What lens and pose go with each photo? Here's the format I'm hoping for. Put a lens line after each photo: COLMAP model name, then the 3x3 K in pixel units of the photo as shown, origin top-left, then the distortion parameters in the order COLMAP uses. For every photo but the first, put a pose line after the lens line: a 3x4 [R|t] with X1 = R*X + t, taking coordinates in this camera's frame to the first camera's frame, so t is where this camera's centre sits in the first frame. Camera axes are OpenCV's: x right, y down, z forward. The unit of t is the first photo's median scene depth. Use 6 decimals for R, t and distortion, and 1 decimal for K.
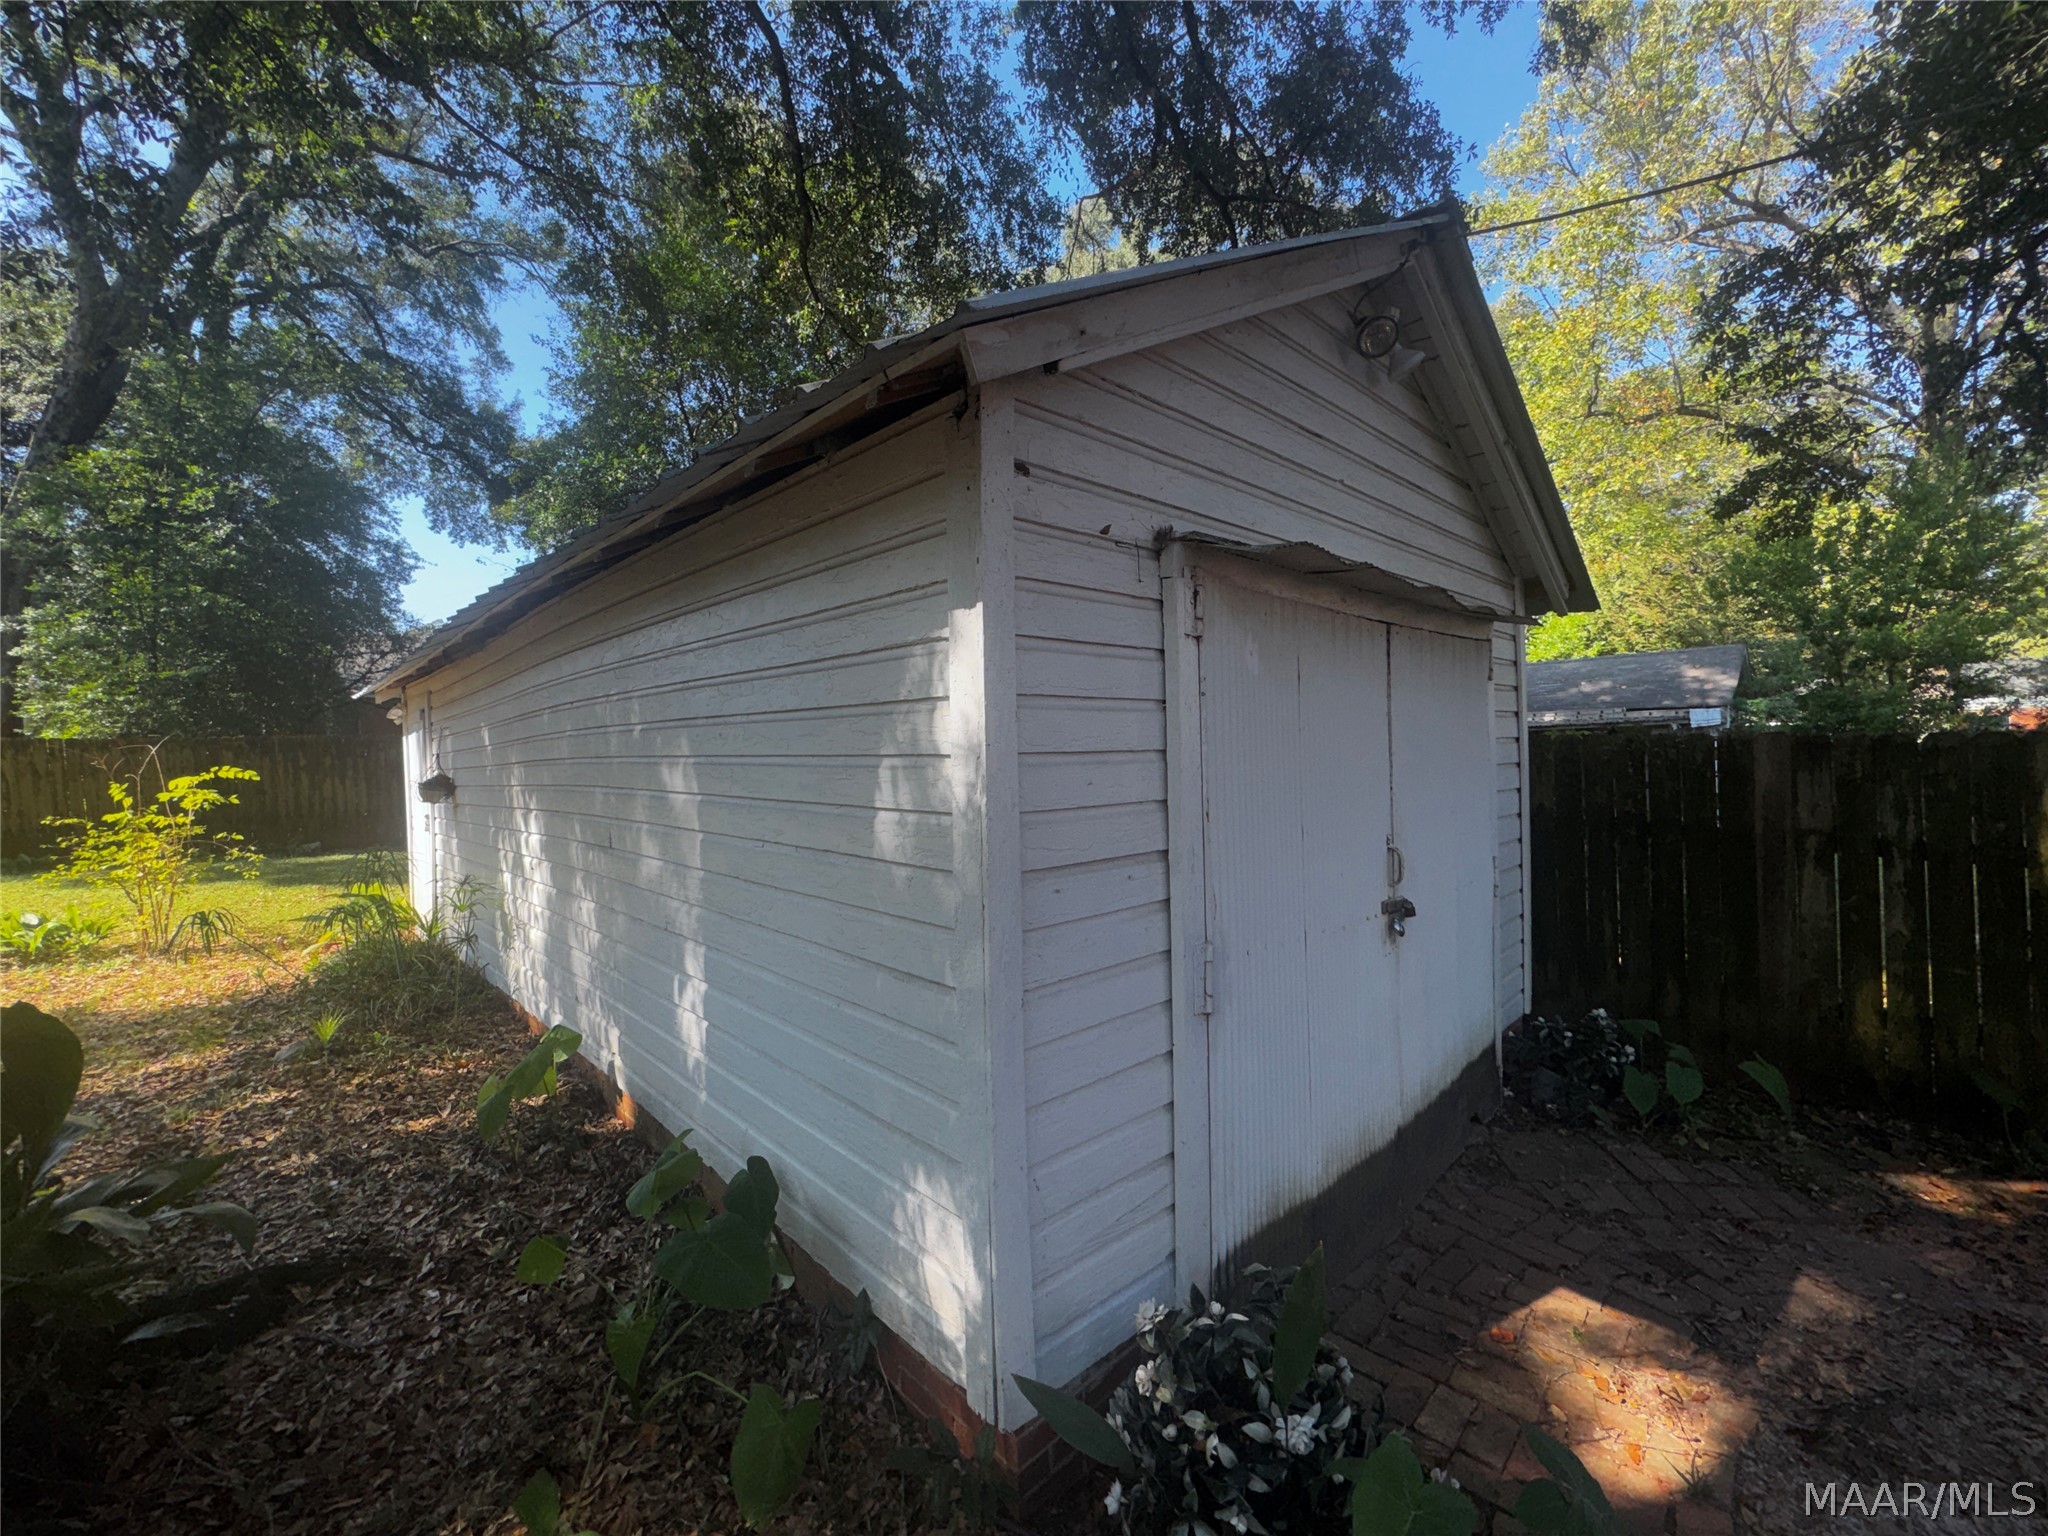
lens RADIAL K [[816.8, 0, 1021.8], [0, 816.8, 766.2], [0, 0, 1]] dist [-0.004195, 0.000777]
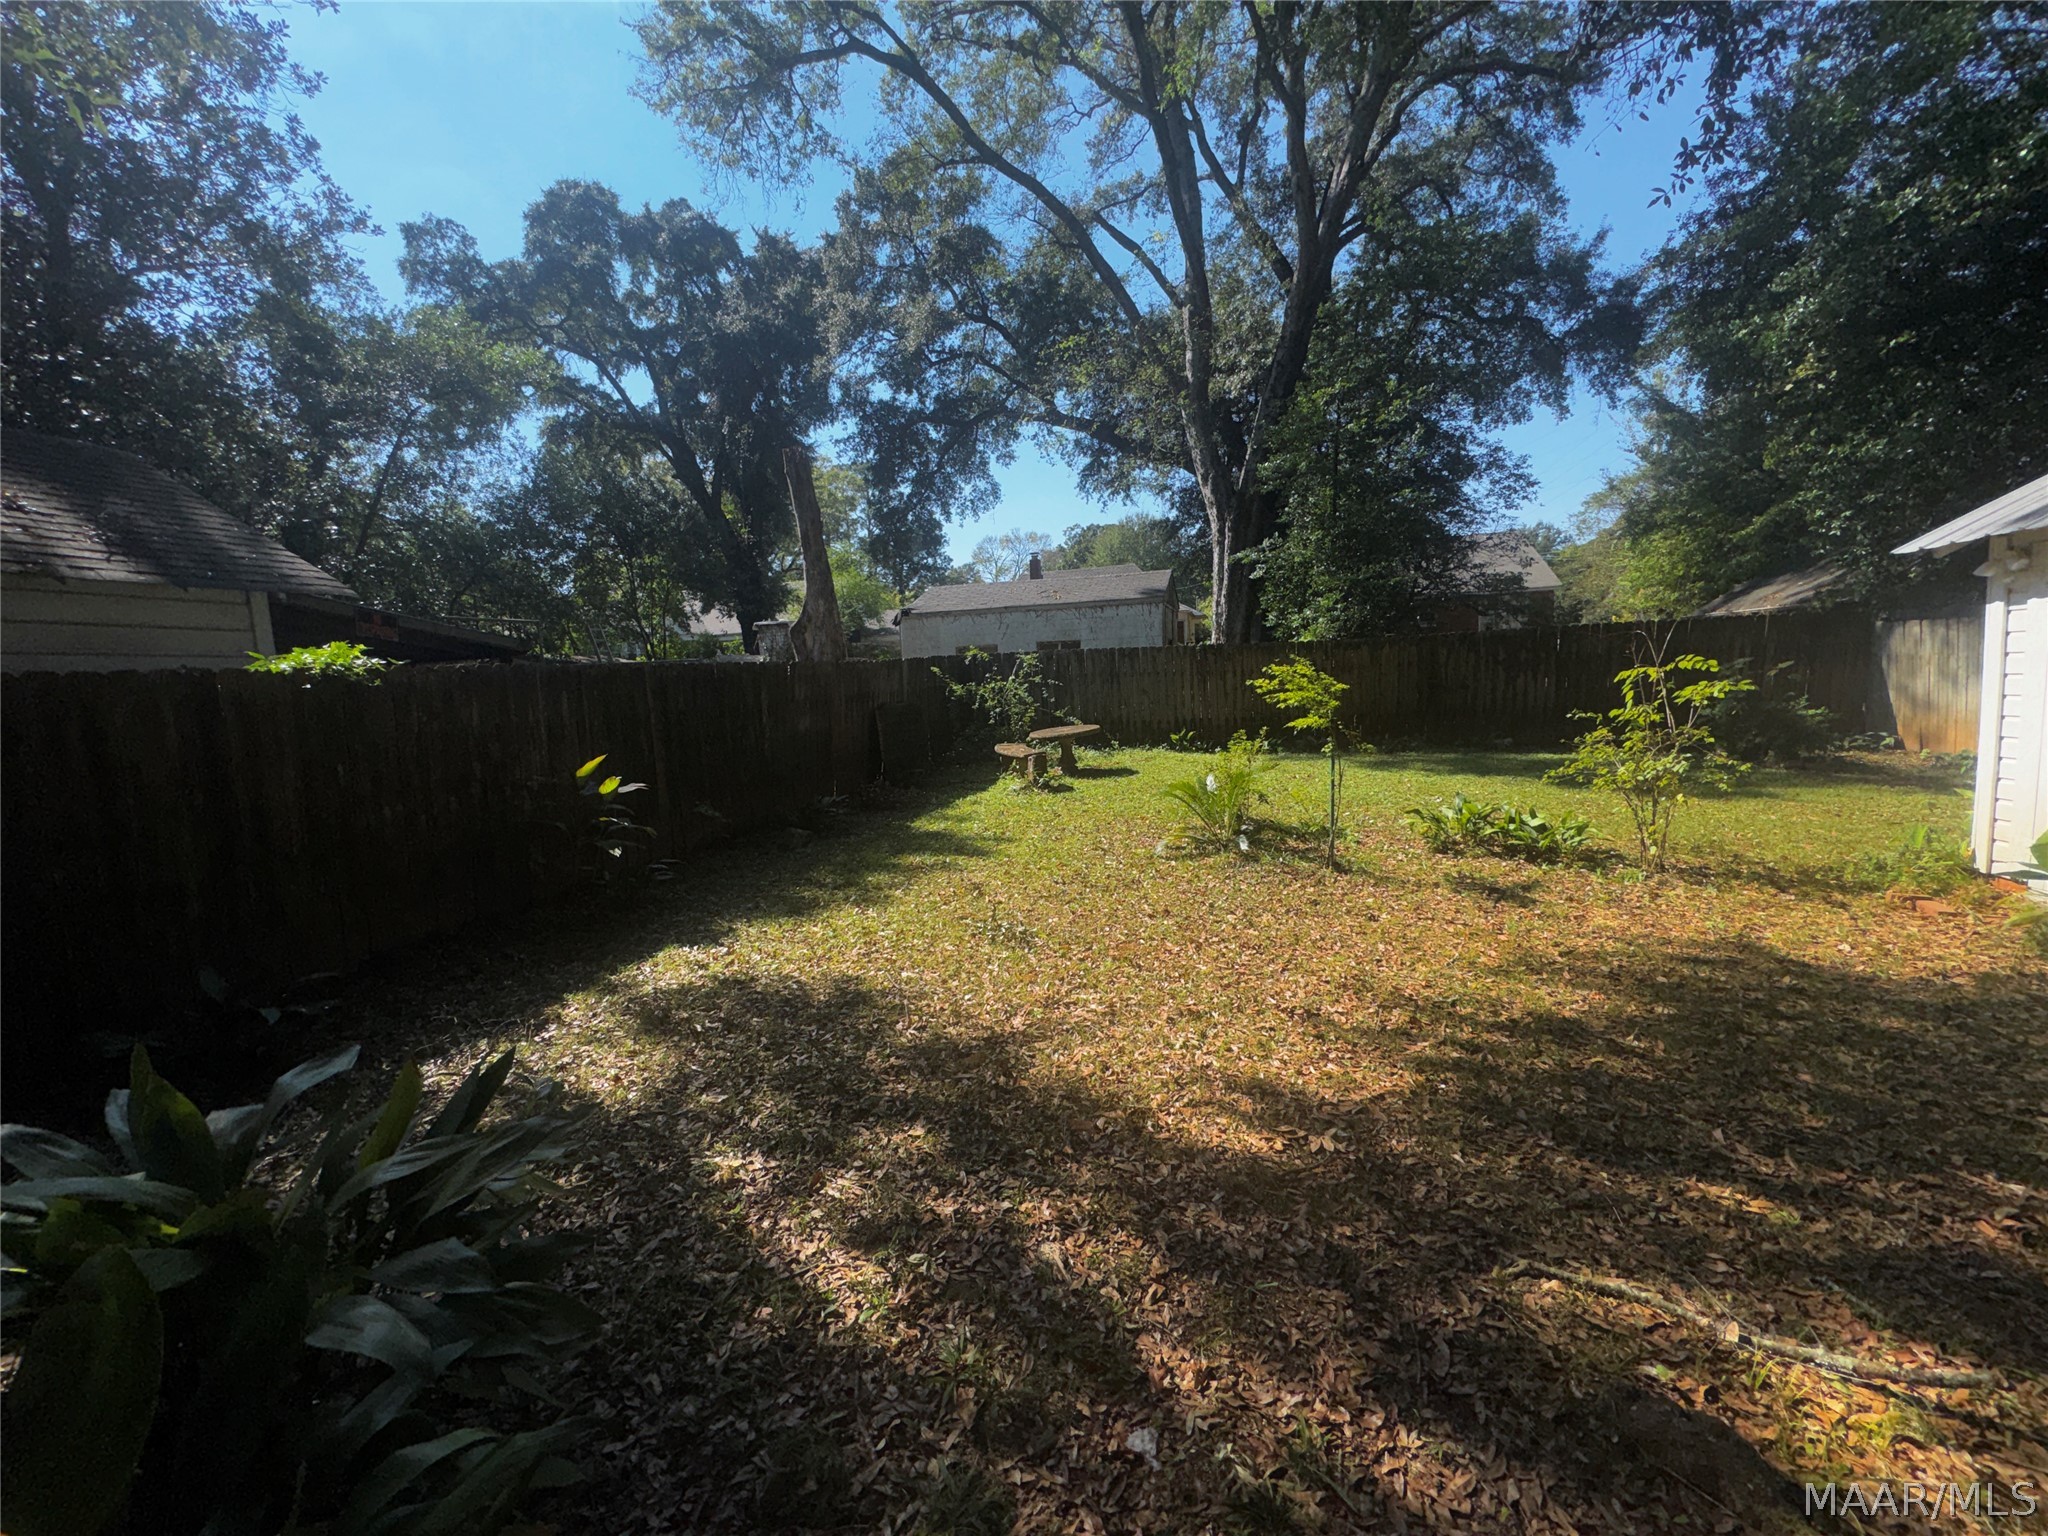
lens RADIAL K [[816.8, 0, 1022.5], [0, 816.8, 766.7], [0, 0, 1]] dist [-0.004195, 0.000777]
pose [[0.534628, 0.087116, -0.840586, -0.678772], [0.019081, 0.993175, 0.115065, 0.006081], [0.844872, -0.077557, 0.529317, -0.033882]]
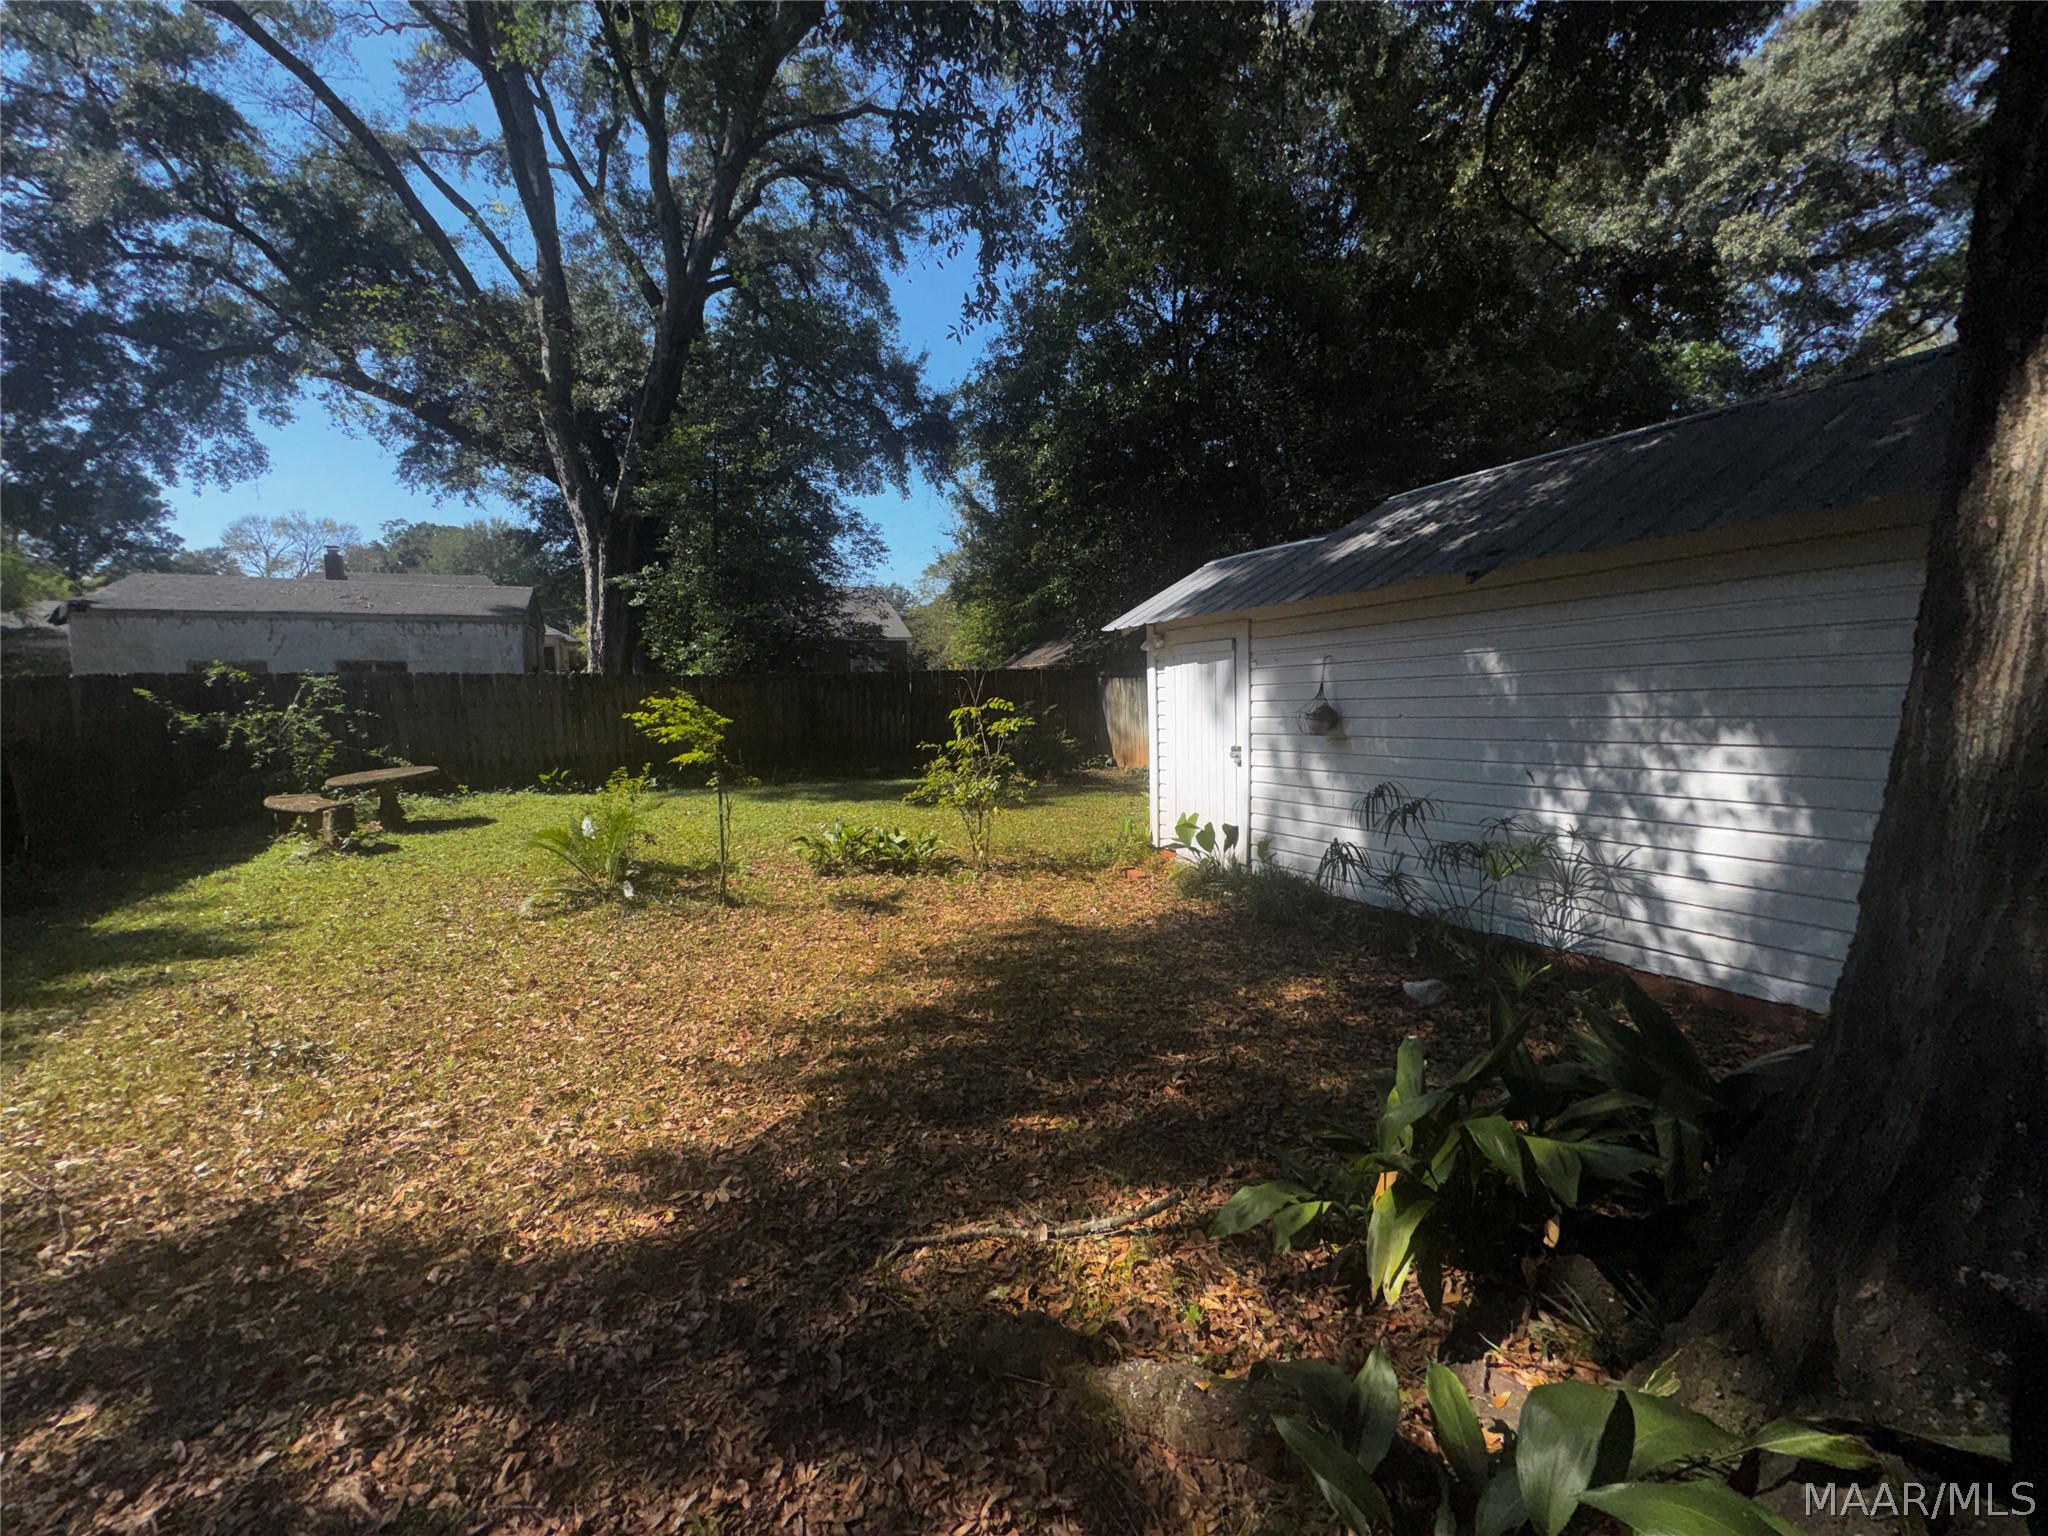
lens RADIAL K [[816.8, 0, 1023.9], [0, 816.8, 765.9], [0, 0, 1]] dist [-0.004195, 0.000777]
pose [[0.956678, 0.025881, -0.289996, -0.677374], [-0.003261, 0.996931, 0.078213, 0.006647], [0.291130, -0.073879, 0.953827, -0.020129]]
